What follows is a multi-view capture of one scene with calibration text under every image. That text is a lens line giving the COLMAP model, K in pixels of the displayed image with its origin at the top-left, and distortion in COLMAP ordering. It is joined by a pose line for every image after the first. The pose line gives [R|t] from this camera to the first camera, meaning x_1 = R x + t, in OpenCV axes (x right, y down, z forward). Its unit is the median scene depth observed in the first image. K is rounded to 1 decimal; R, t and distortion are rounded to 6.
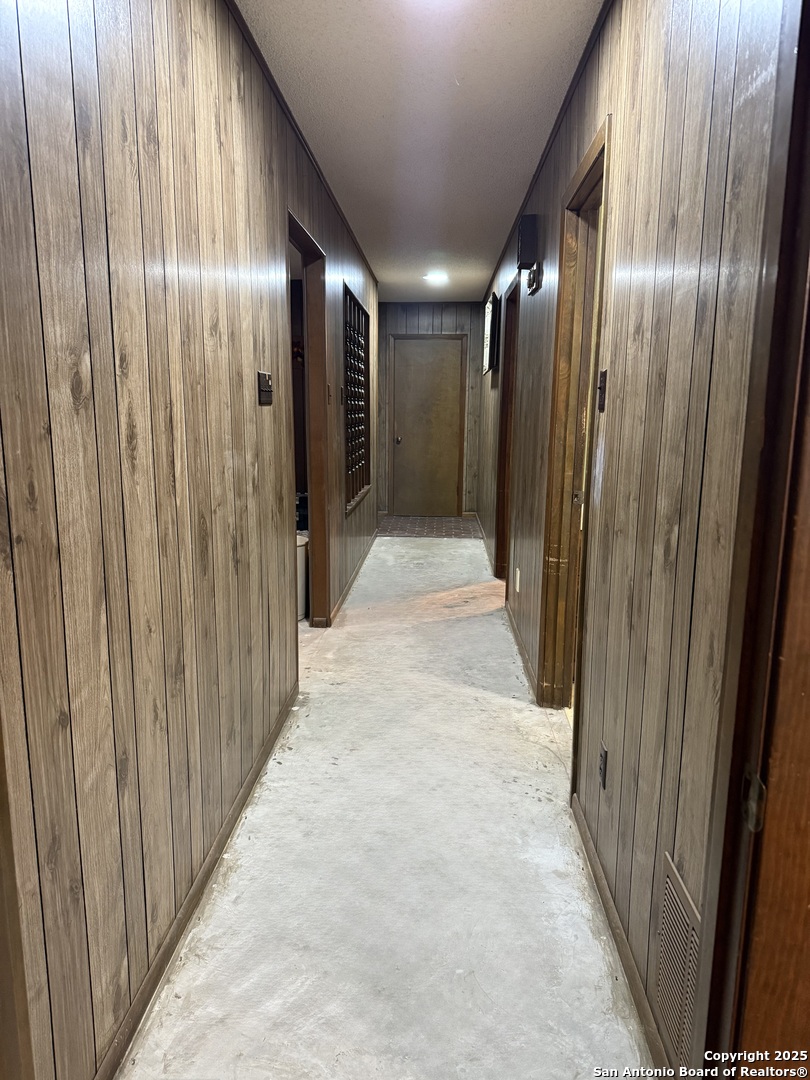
lens RADIAL K [[737.8, 0, 405.0], [0, 737.8, 540.0], [0, 0, 1]] dist [0.173514, -0.252386]
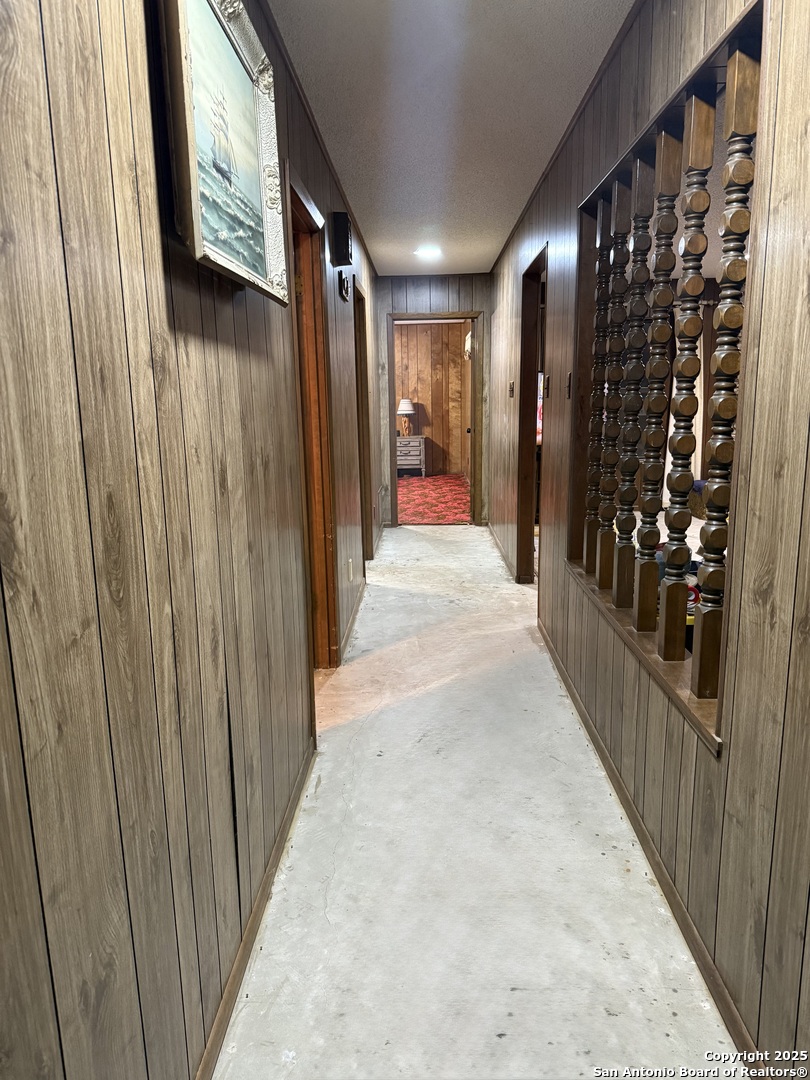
lens RADIAL K [[737.8, 0, 405.0], [0, 737.8, 540.0], [0, 0, 1]] dist [0.173514, -0.252386]
pose [[-0.999713, 0.018633, -0.015032, 0.085198], [0.011759, 0.929110, 0.369616, -0.348086], [0.020854, 0.369333, -0.929063, 1.848605]]
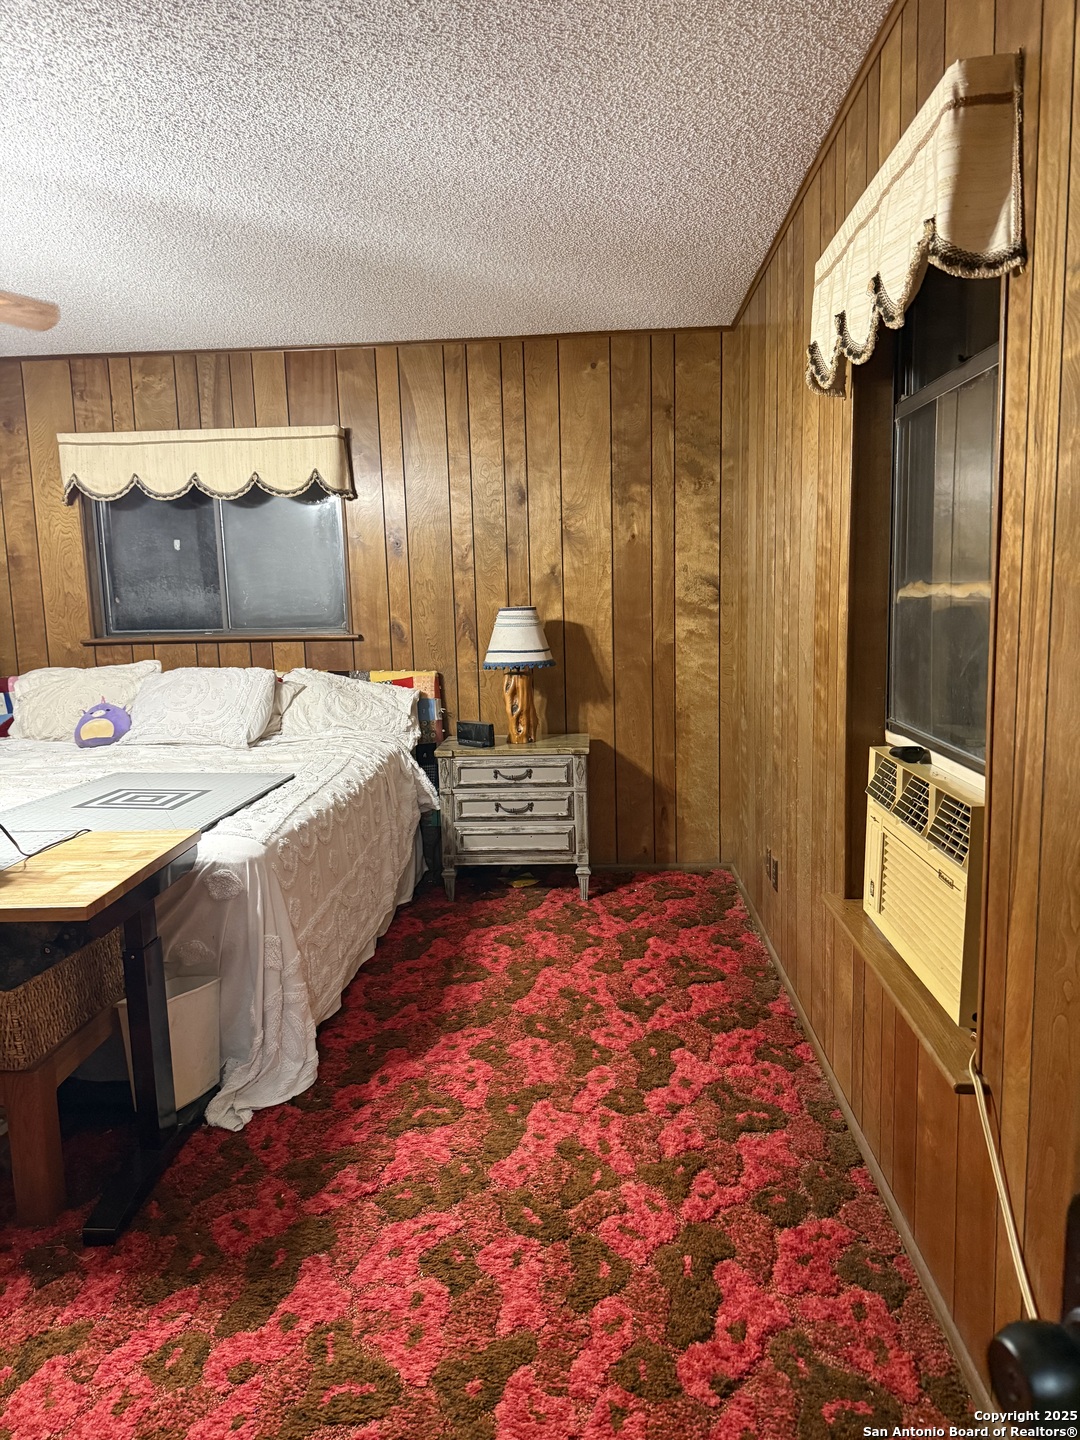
lens RADIAL K [[983.7, 0, 540.0], [0, 983.7, 720.0], [0, 0, 1]] dist [0.173514, -0.252386]
pose [[-0.999663, 0.019968, 0.016582, 0.043598], [0.024095, 0.951440, 0.306890, -0.194747], [-0.009649, 0.307186, -0.951601, 1.039033]]
